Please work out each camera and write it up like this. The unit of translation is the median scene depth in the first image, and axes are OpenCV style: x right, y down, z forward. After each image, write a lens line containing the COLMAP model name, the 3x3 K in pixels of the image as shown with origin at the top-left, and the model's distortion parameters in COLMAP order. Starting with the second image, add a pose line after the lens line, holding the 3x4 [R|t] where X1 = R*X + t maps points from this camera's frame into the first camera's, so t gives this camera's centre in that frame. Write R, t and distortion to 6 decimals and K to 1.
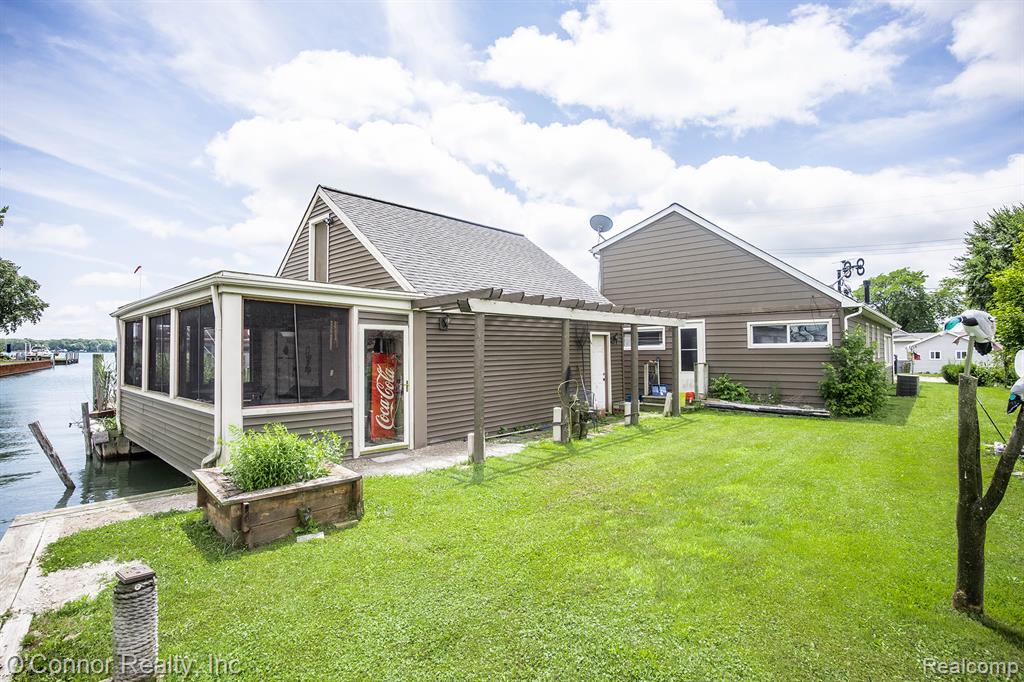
lens RADIAL K [[492.8, 0, 512.0], [0, 492.8, 341.0], [0, 0, 1]] dist [-0.052643, 0.016604]
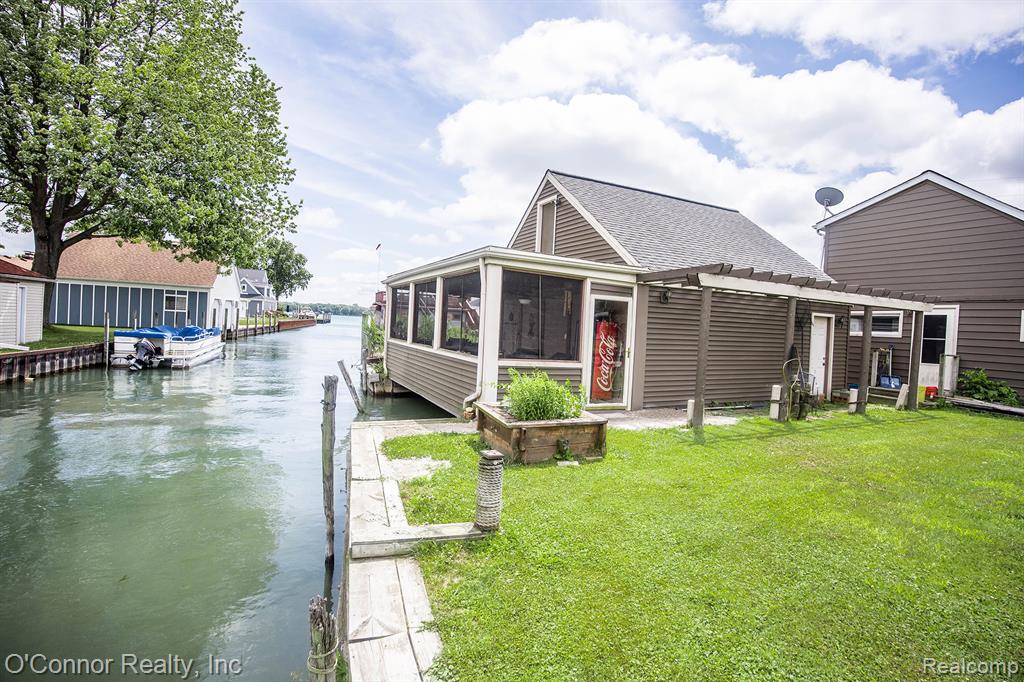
lens RADIAL K [[492.8, 0, 512.0], [0, 492.8, 341.0], [0, 0, 1]] dist [-0.052643, 0.016604]
pose [[0.934237, 0.062786, -0.351082, -0.068950], [-0.047581, 0.997524, 0.051778, 0.019868], [0.353464, -0.031668, 0.934912, -0.105741]]
